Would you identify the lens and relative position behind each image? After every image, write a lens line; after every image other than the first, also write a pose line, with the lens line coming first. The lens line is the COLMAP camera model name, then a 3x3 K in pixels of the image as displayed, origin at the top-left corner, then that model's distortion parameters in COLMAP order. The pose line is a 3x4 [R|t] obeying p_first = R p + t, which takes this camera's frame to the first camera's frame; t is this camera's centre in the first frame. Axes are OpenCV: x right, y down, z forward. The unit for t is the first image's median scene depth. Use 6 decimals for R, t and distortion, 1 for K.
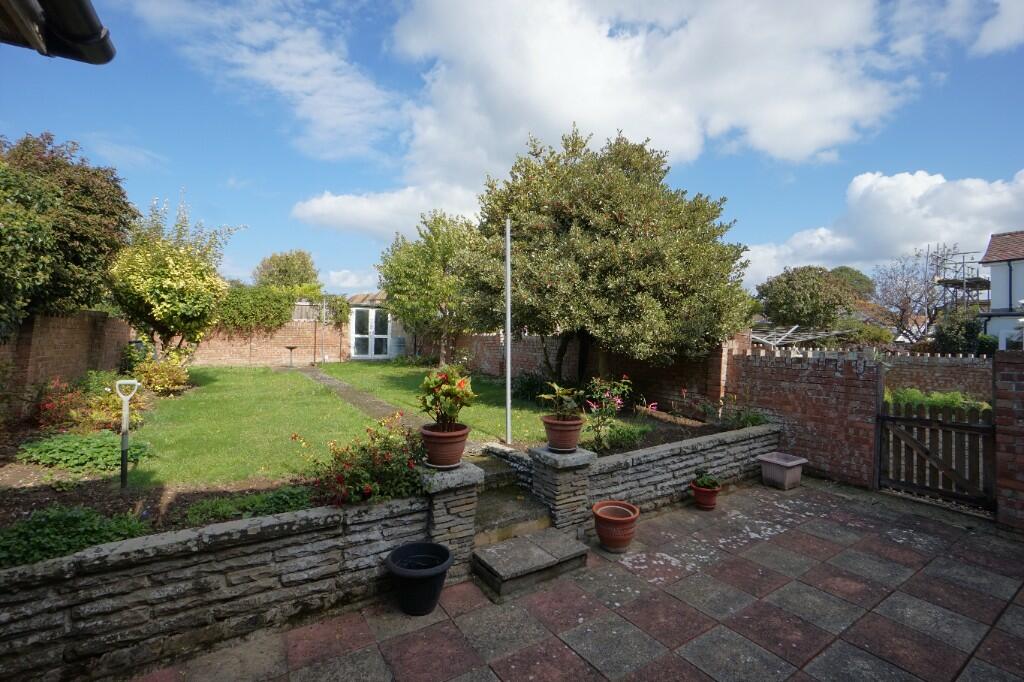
lens RADIAL K [[453.7, 0, 509.6], [0, 453.7, 329.3], [0, 0, 1]] dist [-0.061585, 0.022331]
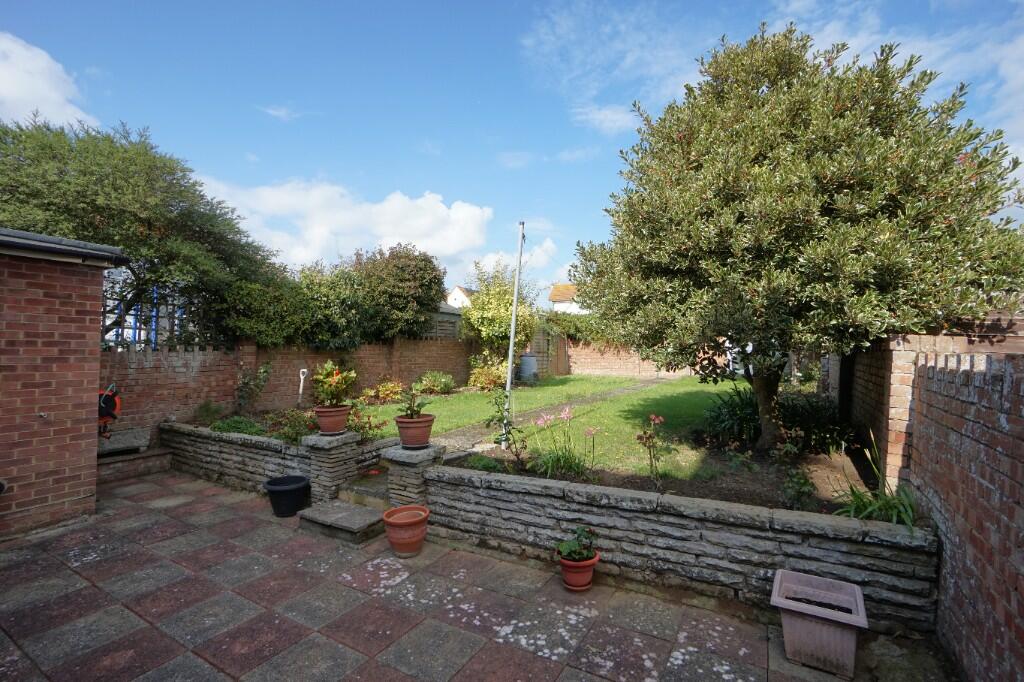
lens RADIAL K [[453.7, 0, 509.6], [0, 453.7, 329.3], [0, 0, 1]] dist [-0.061585, 0.022331]
pose [[0.472583, -0.059583, -0.879270, 1.181580], [0.027559, 0.998223, -0.052831, 0.054210], [0.880855, 0.000735, 0.473386, 0.701992]]
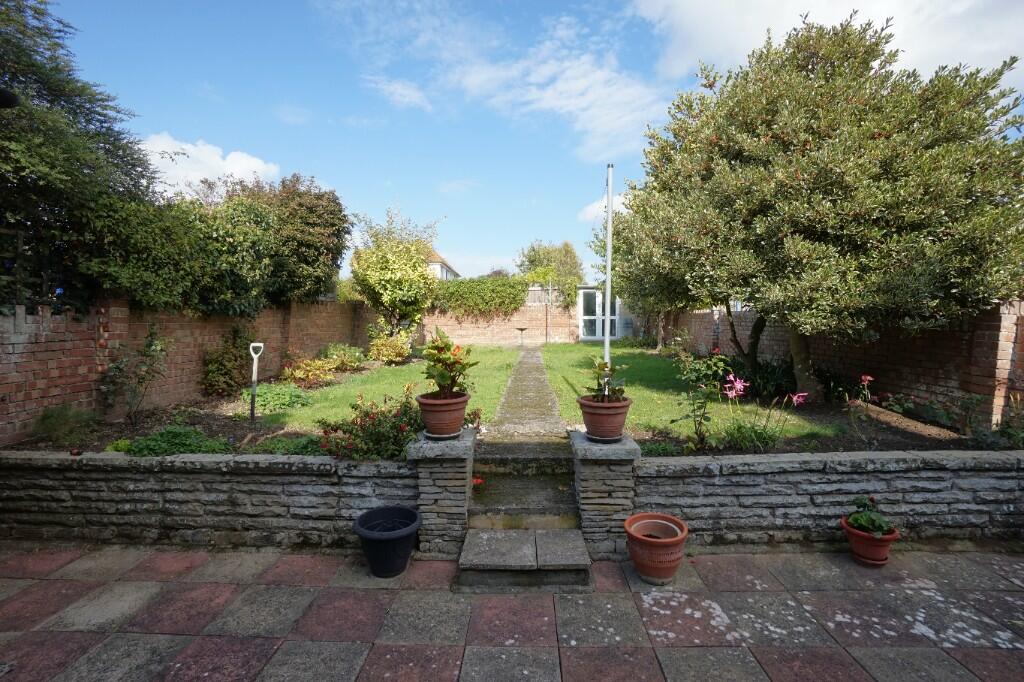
lens RADIAL K [[453.7, 0, 509.6], [0, 453.7, 329.3], [0, 0, 1]] dist [-0.061585, 0.022331]
pose [[0.827932, -0.007908, -0.560773, 0.434631], [0.026938, 0.999307, 0.025680, 0.048563], [0.560181, -0.036367, 0.827571, 0.252145]]
